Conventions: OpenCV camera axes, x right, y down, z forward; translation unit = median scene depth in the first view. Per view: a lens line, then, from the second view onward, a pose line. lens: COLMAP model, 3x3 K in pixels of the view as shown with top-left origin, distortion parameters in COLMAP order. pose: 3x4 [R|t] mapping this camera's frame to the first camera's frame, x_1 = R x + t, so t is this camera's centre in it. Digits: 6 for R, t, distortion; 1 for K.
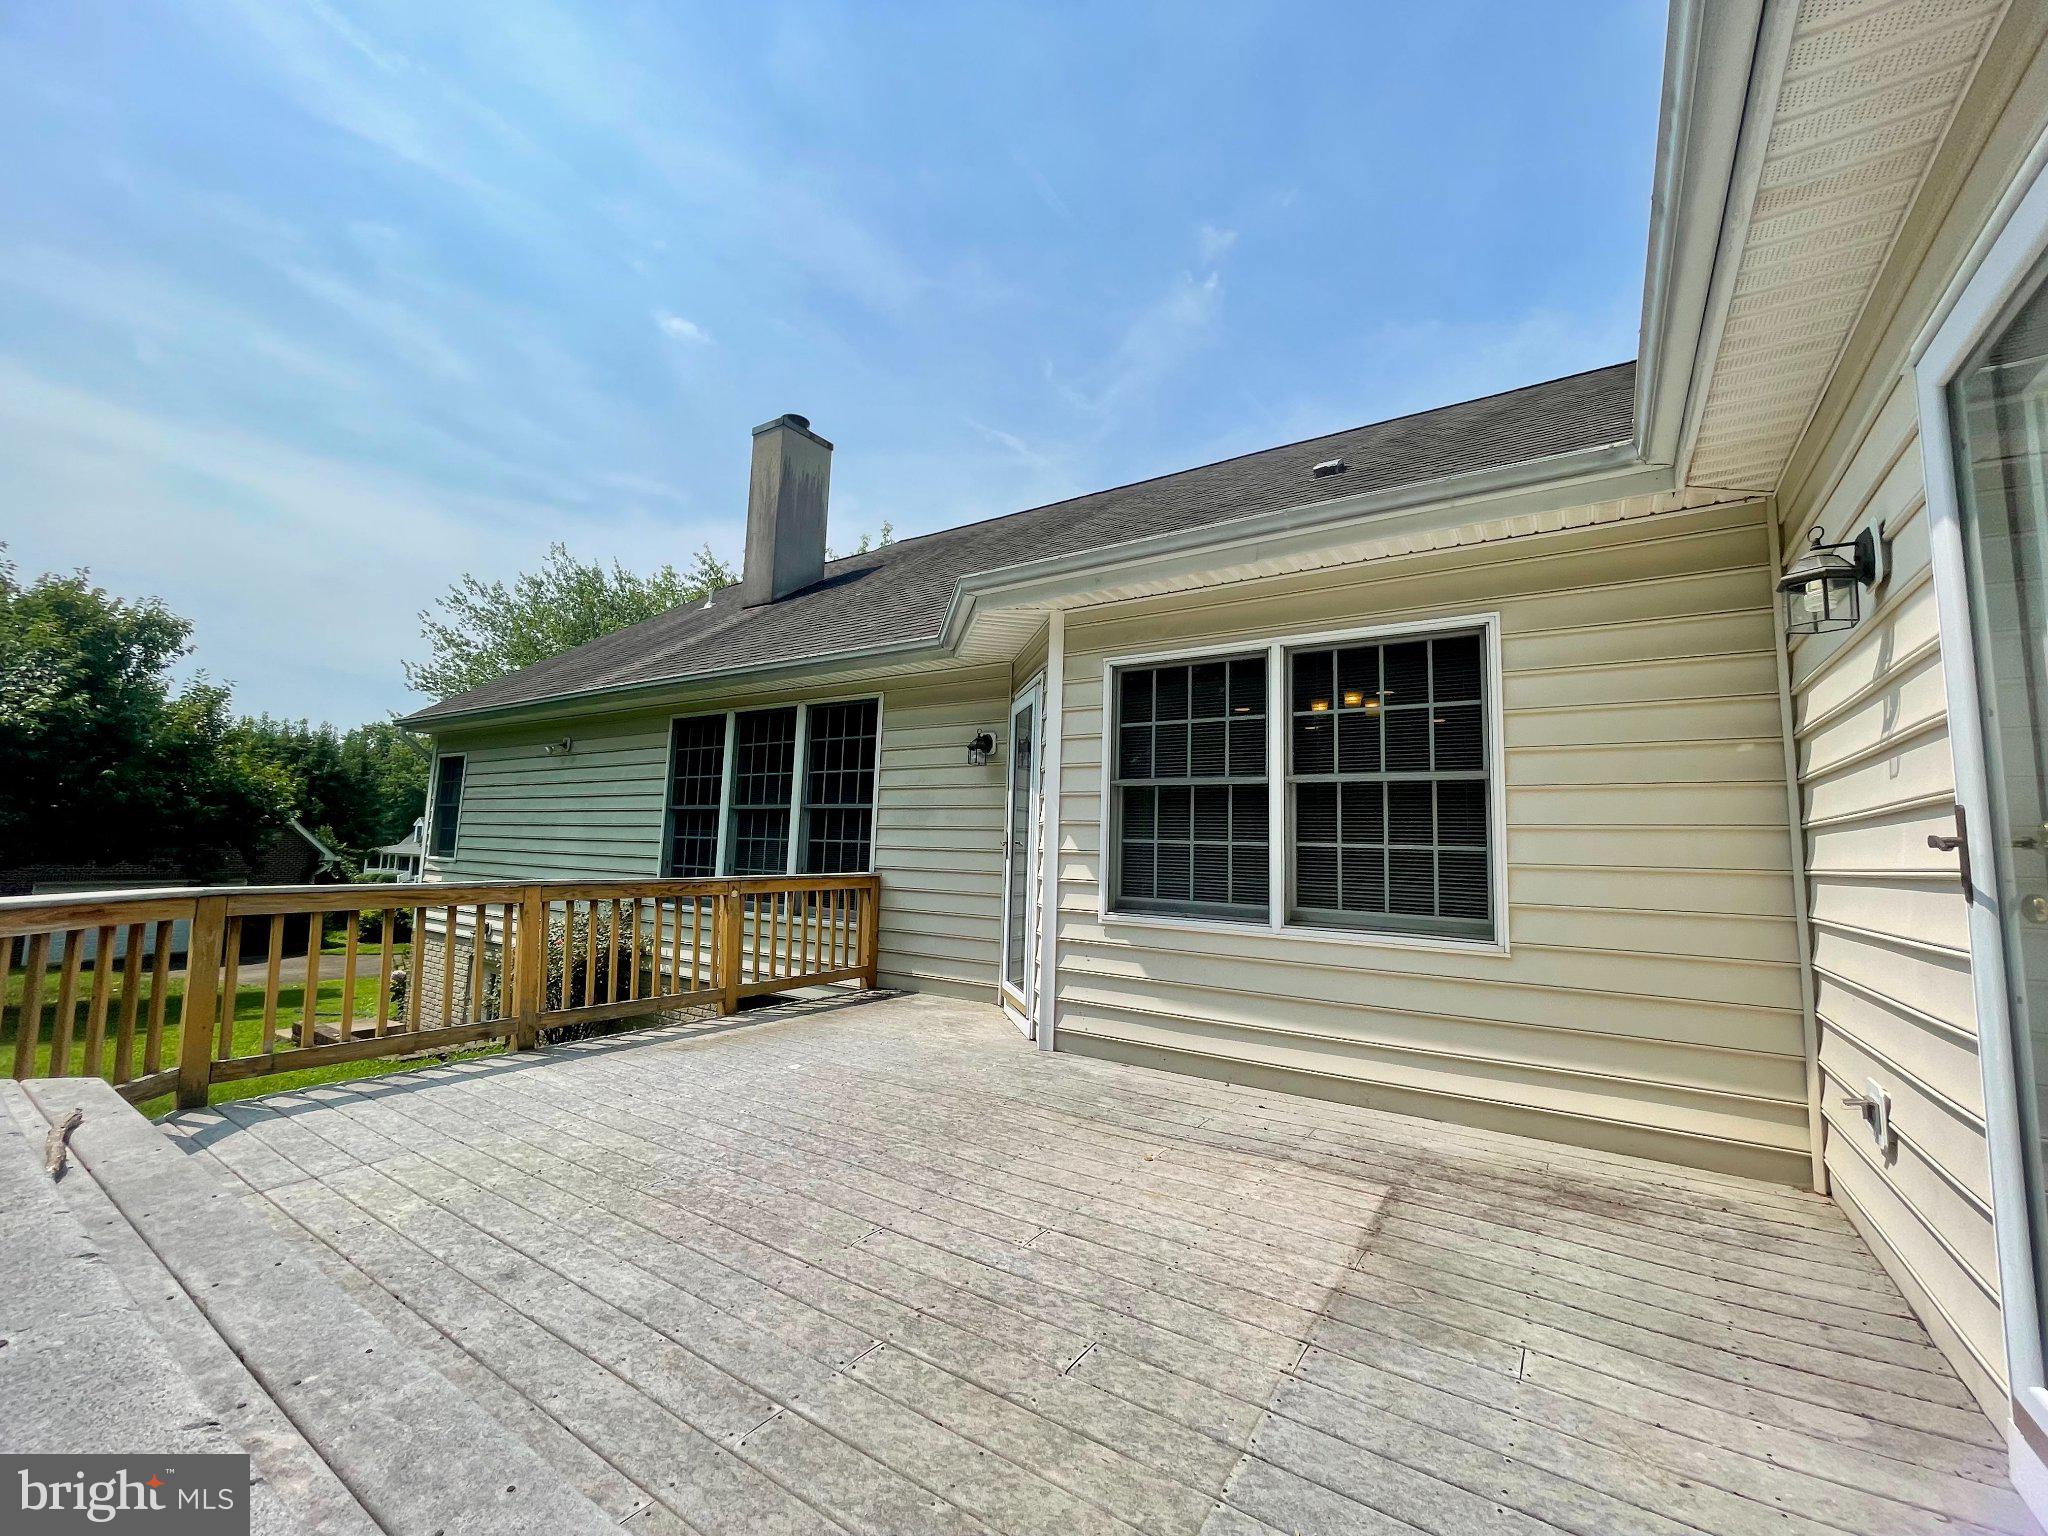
lens RADIAL K [[832.0, 0, 1022.2], [0, 832.0, 759.0], [0, 0, 1]] dist [-0.005493, 0.000724]
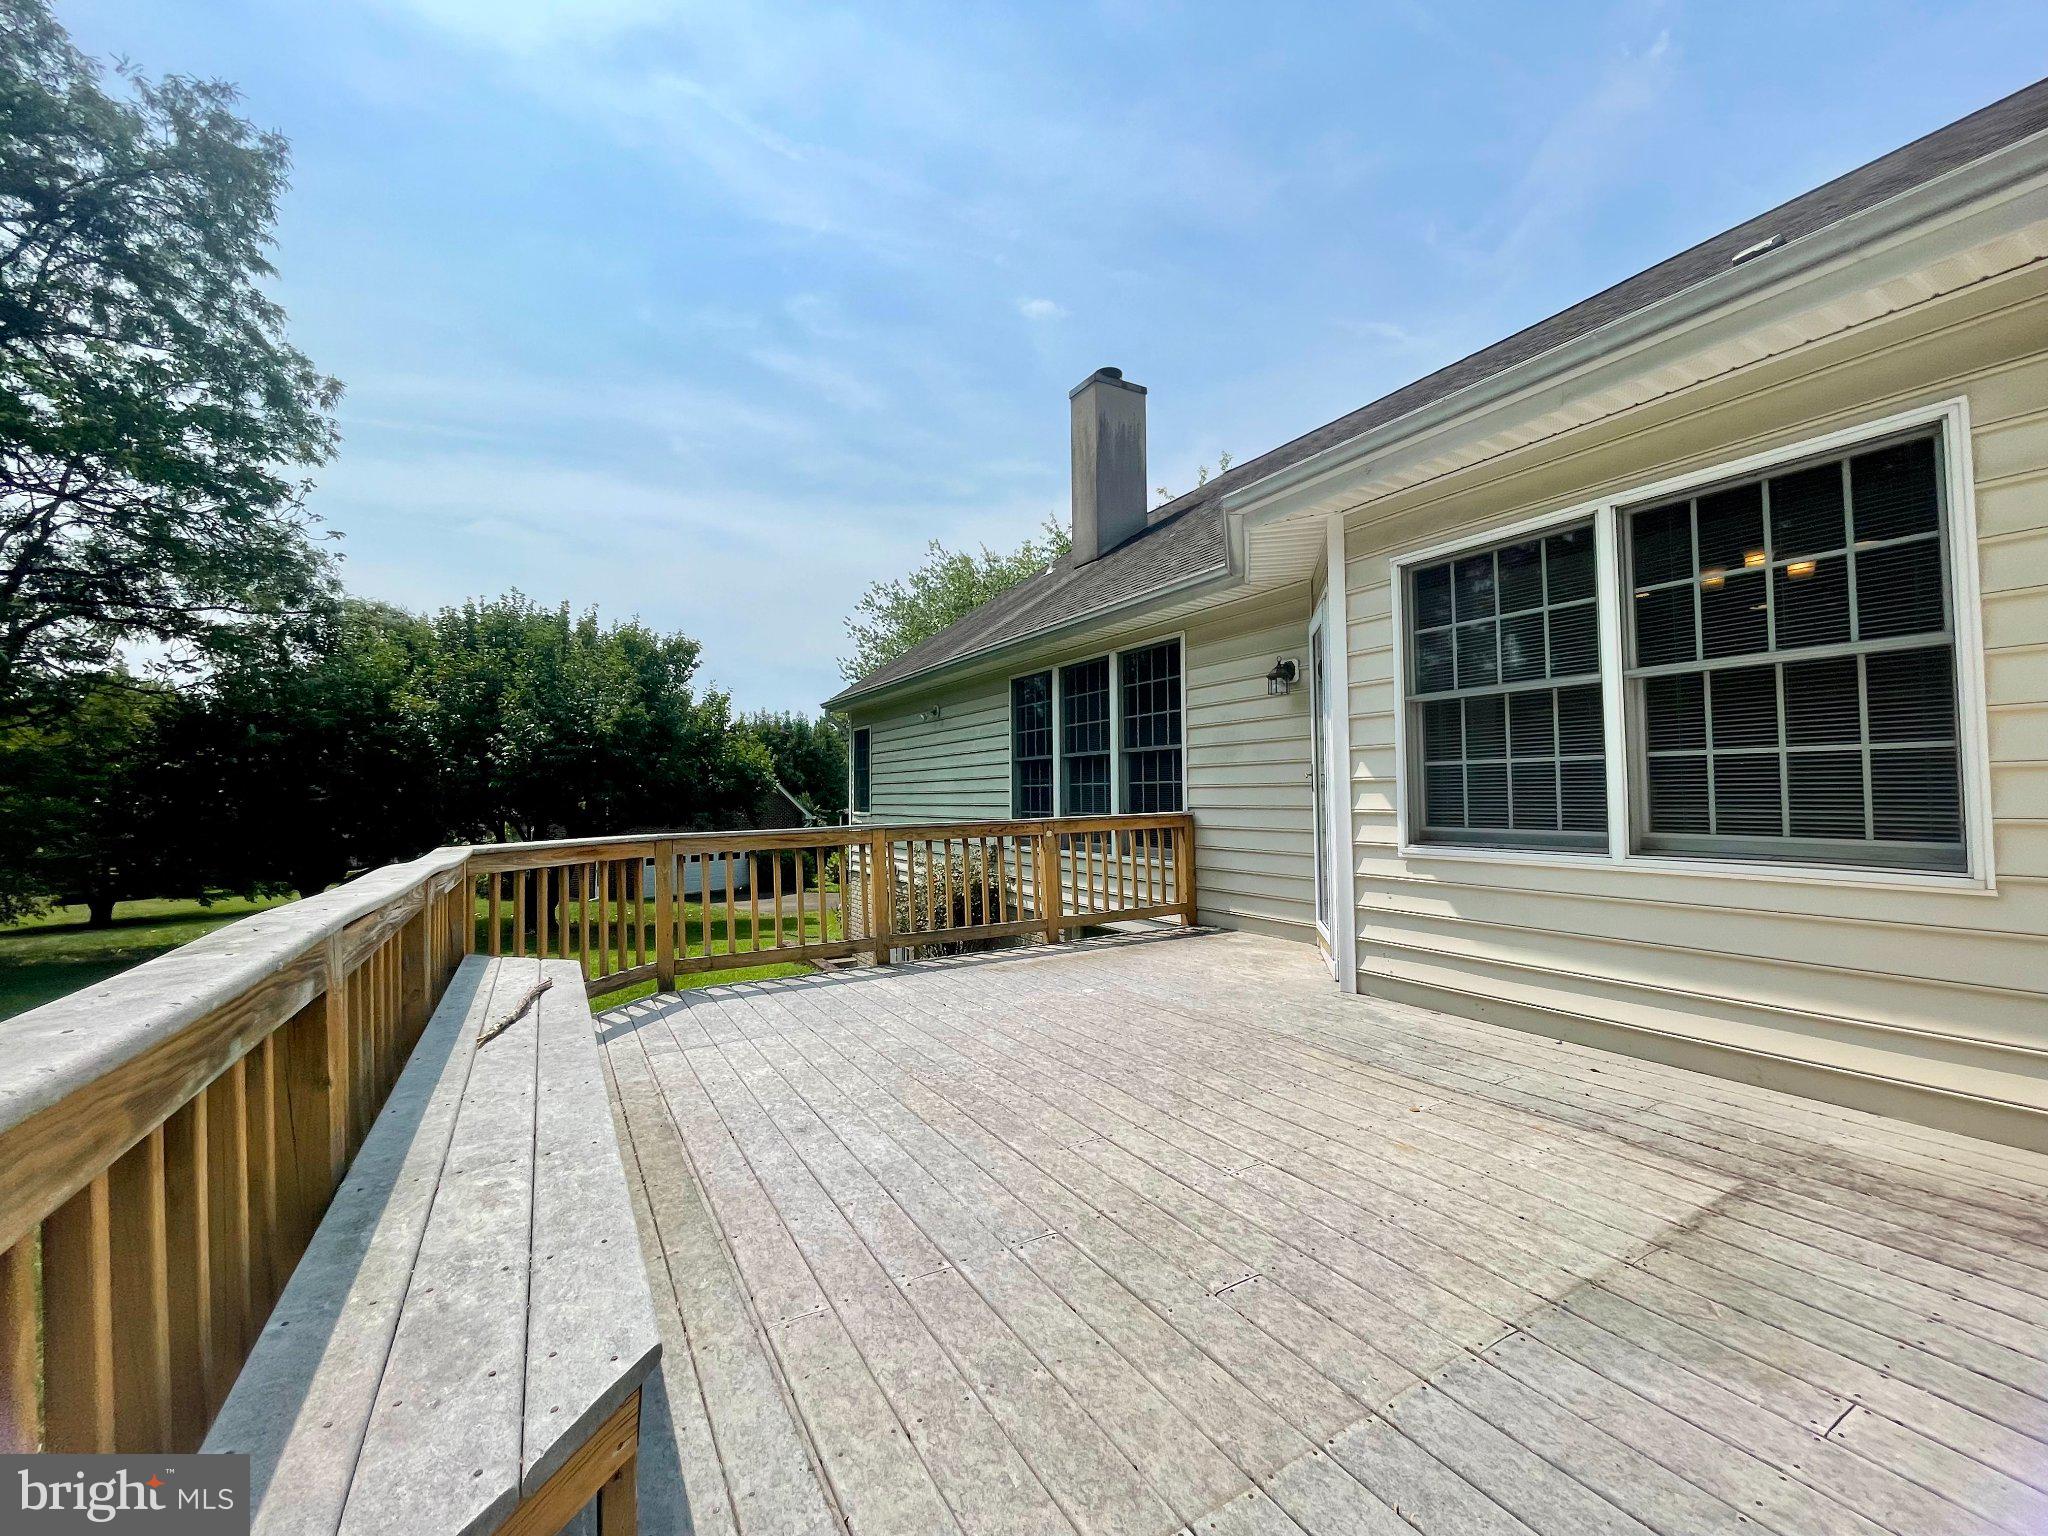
lens RADIAL K [[832.0, 0, 1022.4], [0, 832.0, 757.6], [0, 0, 1]] dist [-0.005493, 0.000724]
pose [[0.897604, -0.059316, -0.436793, 0.159234], [0.086402, 0.995358, 0.042387, 0.022632], [0.432251, -0.075787, 0.898563, 0.032918]]
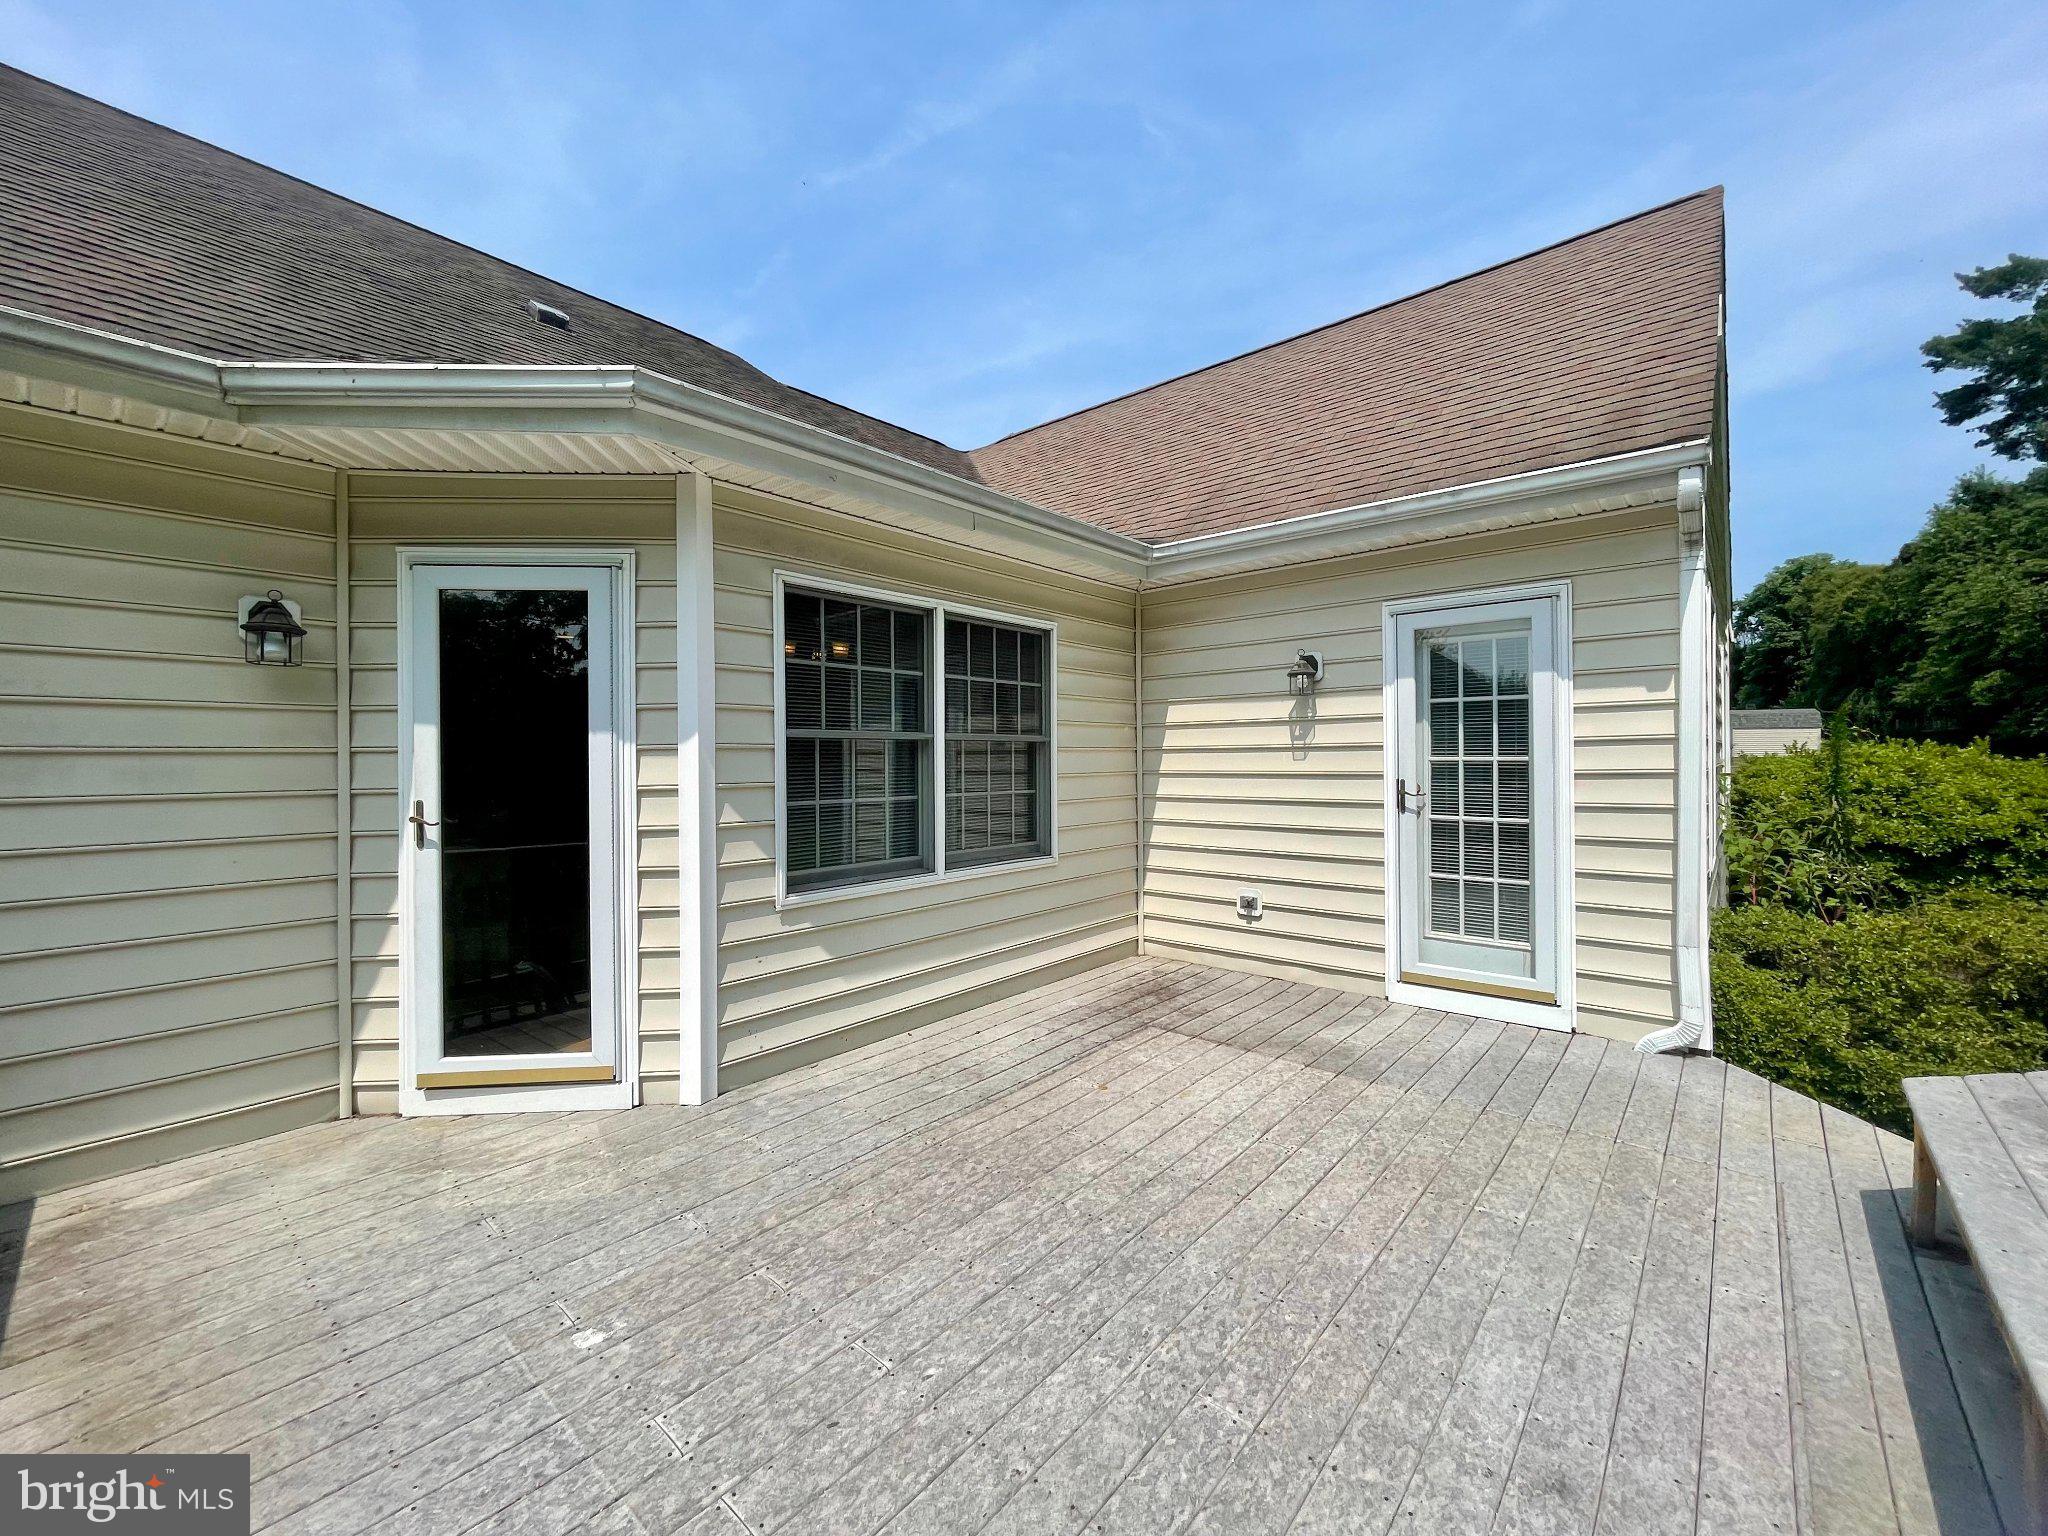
lens RADIAL K [[832.0, 0, 1024.0], [0, 832.0, 757.2], [0, 0, 1]] dist [-0.005493, 0.000724]
pose [[0.122224, -0.029279, 0.992071, -0.837973], [-0.097420, 0.994384, 0.041349, -0.004303], [-0.987710, -0.101701, 0.118686, 0.874378]]
